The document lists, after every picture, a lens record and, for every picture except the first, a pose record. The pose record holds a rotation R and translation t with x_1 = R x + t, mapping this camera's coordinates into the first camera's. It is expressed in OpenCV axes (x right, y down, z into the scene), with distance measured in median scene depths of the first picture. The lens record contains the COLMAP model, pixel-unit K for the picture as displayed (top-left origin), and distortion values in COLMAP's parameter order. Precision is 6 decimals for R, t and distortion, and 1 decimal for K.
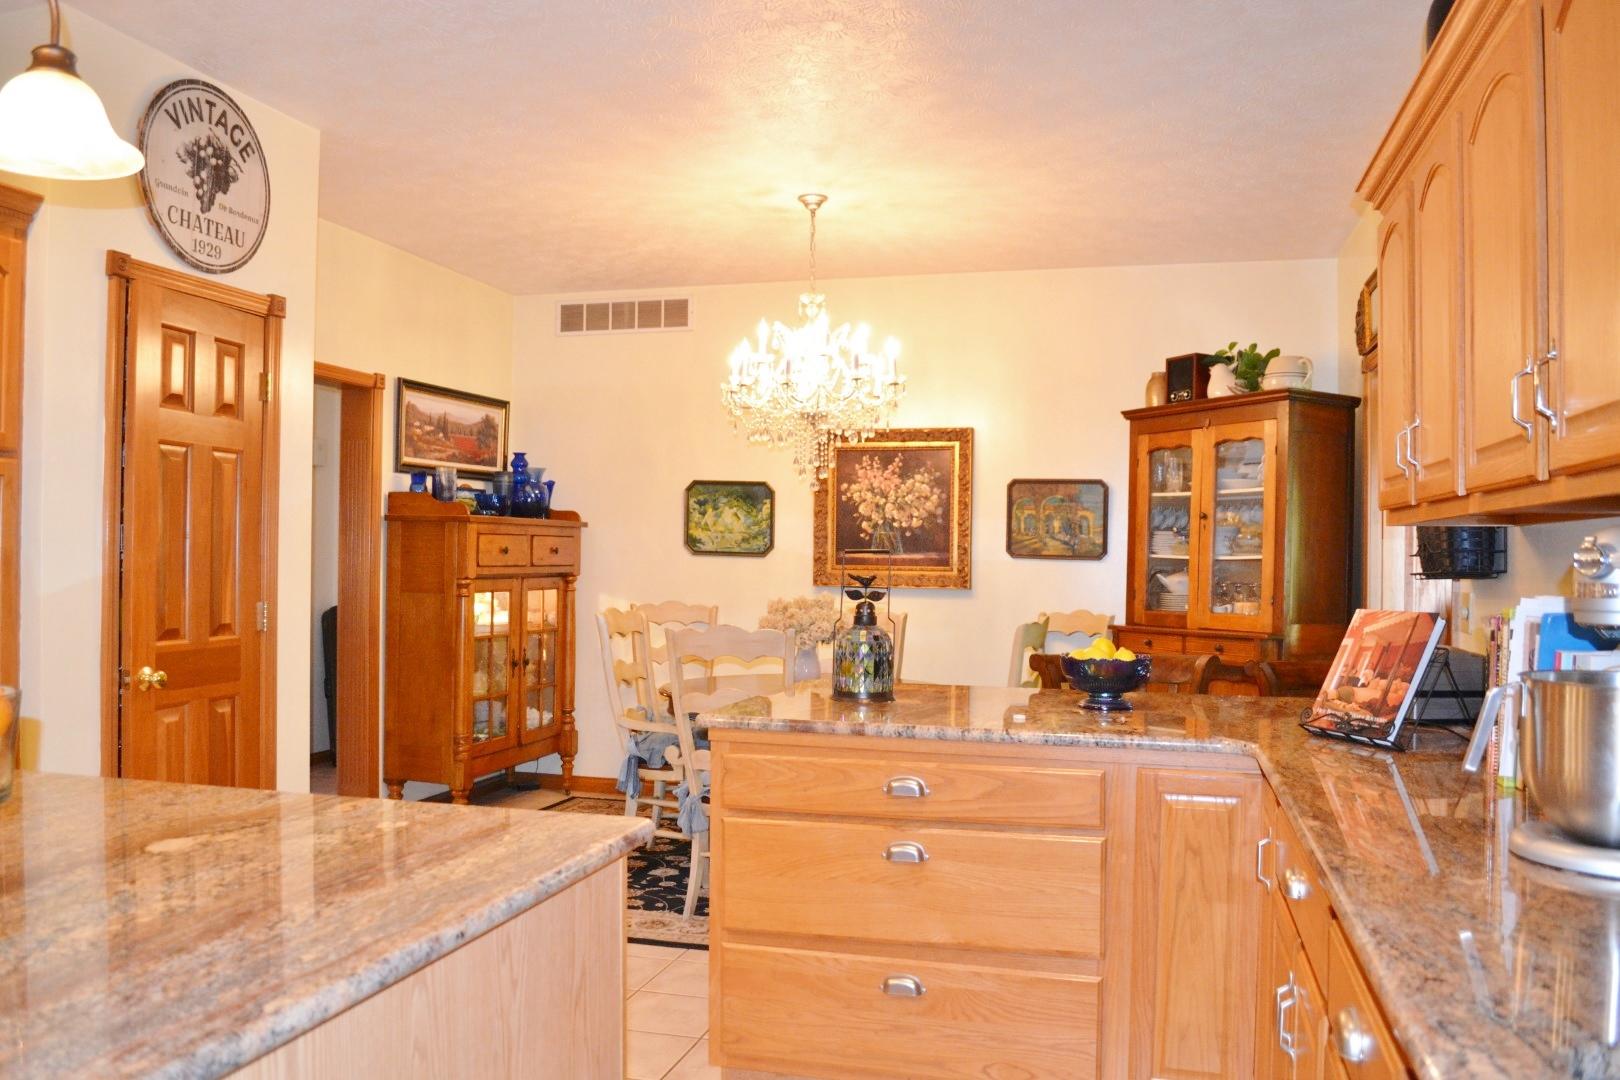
lens RADIAL K [[1286.5, 0, 809.7], [0, 1286.5, 538.9], [0, 0, 1]] dist [-0.049587, -0.003289]
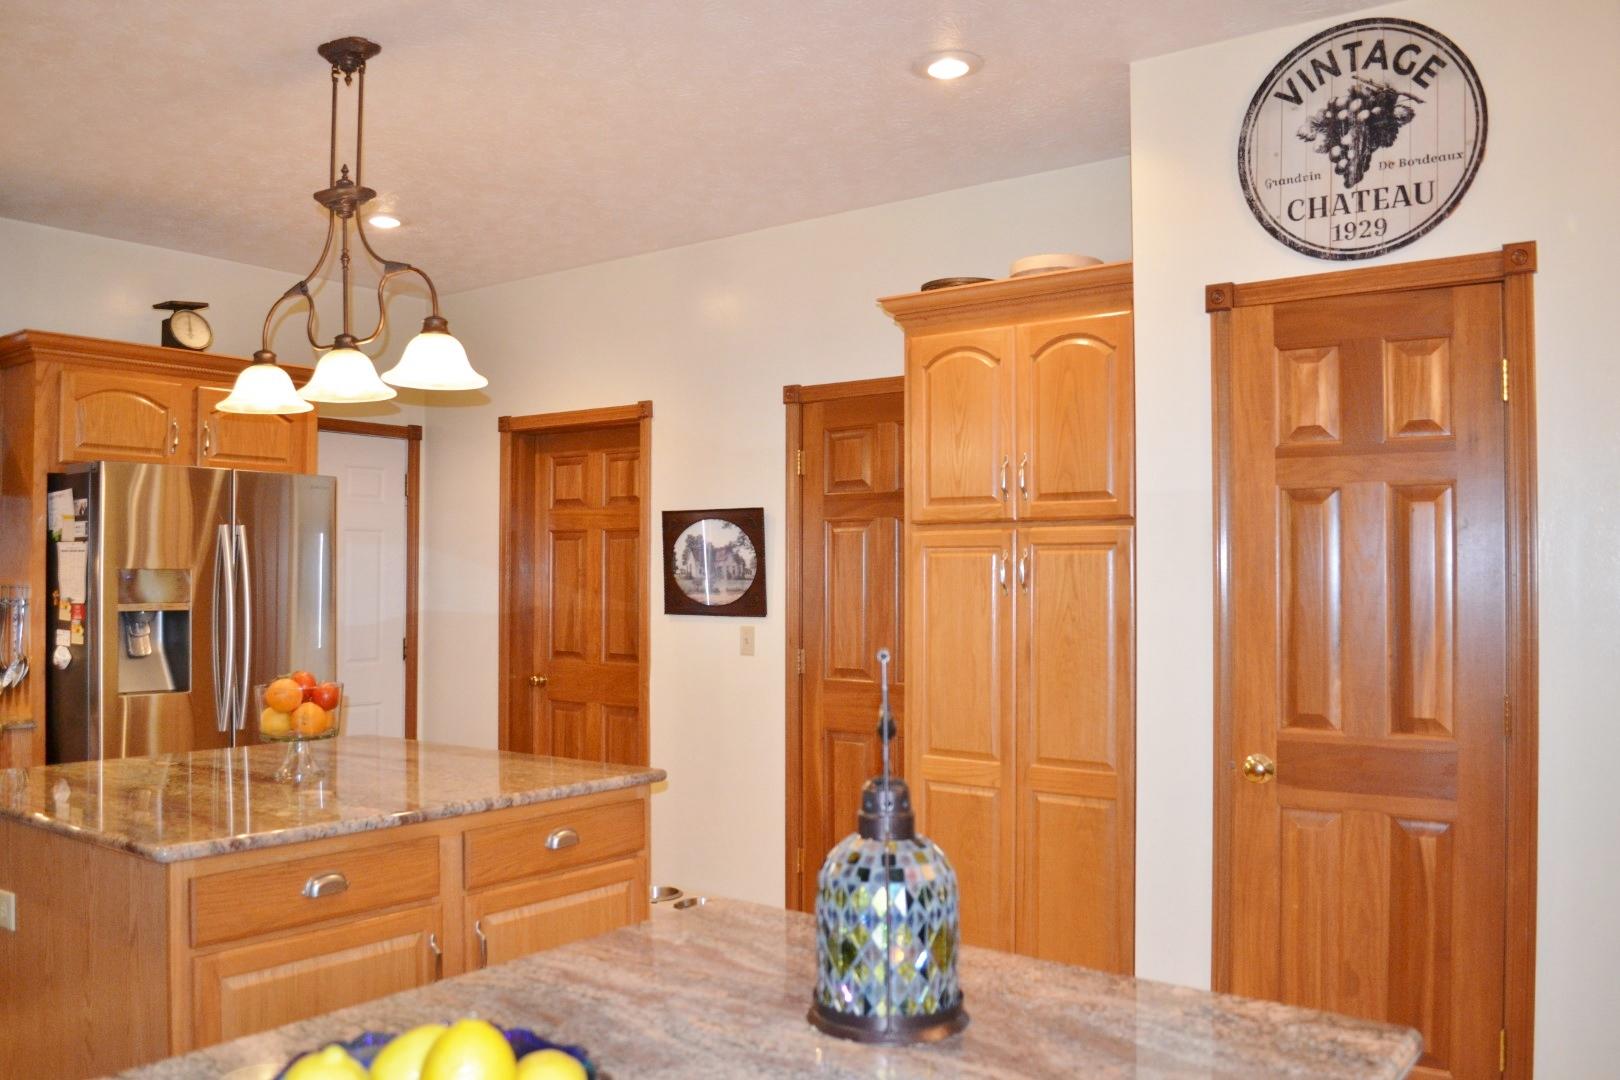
lens RADIAL K [[1286.5, 0, 804.1], [0, 1286.5, 542.6], [0, 0, 1]] dist [-0.049587, -0.003289]
pose [[-0.386699, -0.029345, -0.921739, 0.370026], [-0.003369, 0.999532, -0.030409, -0.011665], [0.922200, -0.008654, -0.386617, 0.986010]]
